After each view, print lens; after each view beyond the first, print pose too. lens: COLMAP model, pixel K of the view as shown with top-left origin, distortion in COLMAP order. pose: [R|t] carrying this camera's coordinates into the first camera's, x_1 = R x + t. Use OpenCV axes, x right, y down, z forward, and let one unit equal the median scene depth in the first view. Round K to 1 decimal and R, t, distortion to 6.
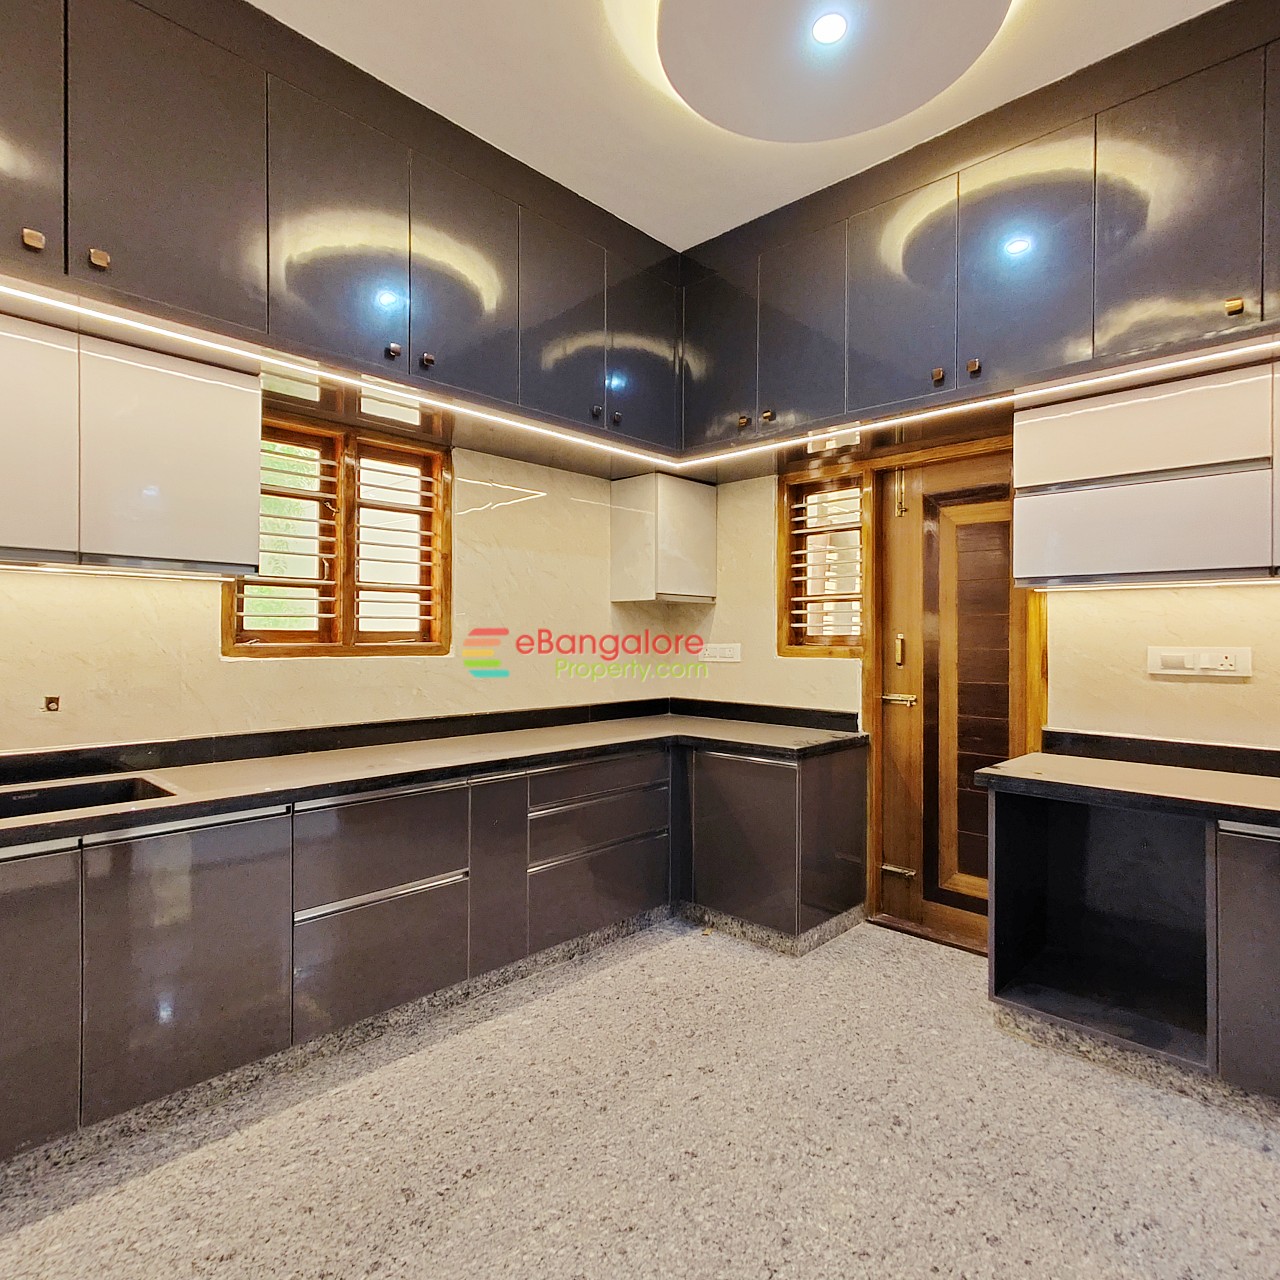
lens RADIAL K [[746.6, 0, 640.0], [0, 746.6, 640.0], [0, 0, 1]] dist [-0.000825, 0.017399]
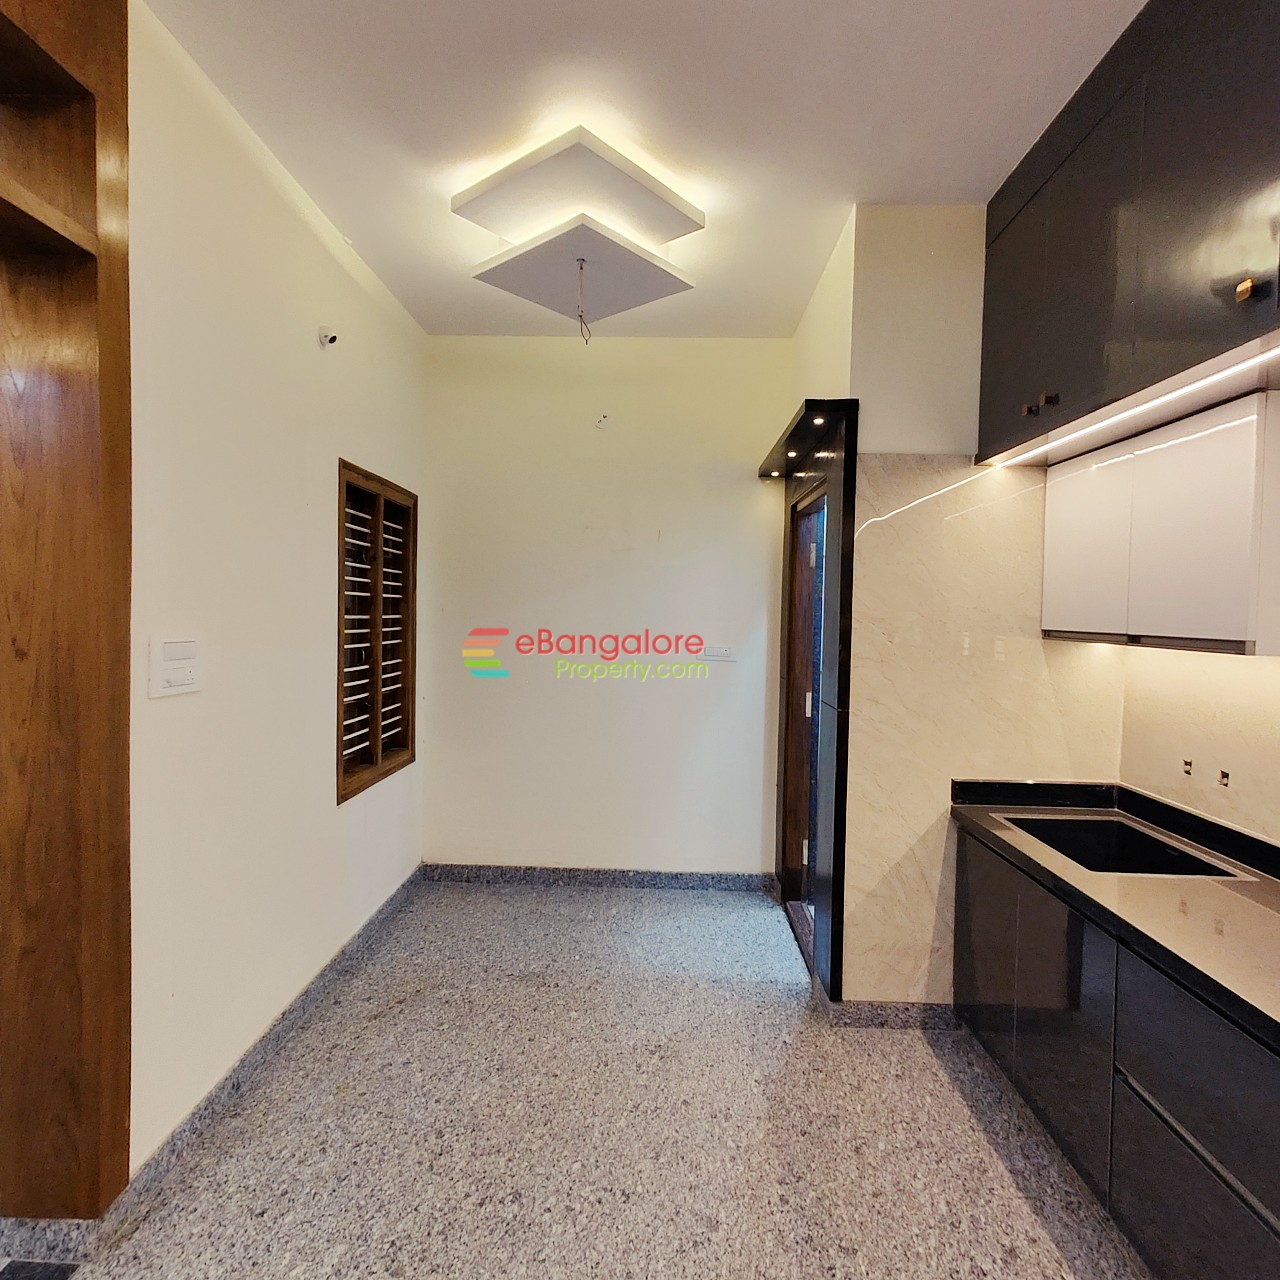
lens RADIAL K [[746.6, 0, 640.0], [0, 746.6, 640.0], [0, 0, 1]] dist [-0.000825, 0.017399]
pose [[-0.734698, 0.009427, -0.678329, 0.577022], [-0.021479, 0.999079, 0.037148, -0.146371], [0.678054, 0.041862, -0.733819, 1.434803]]
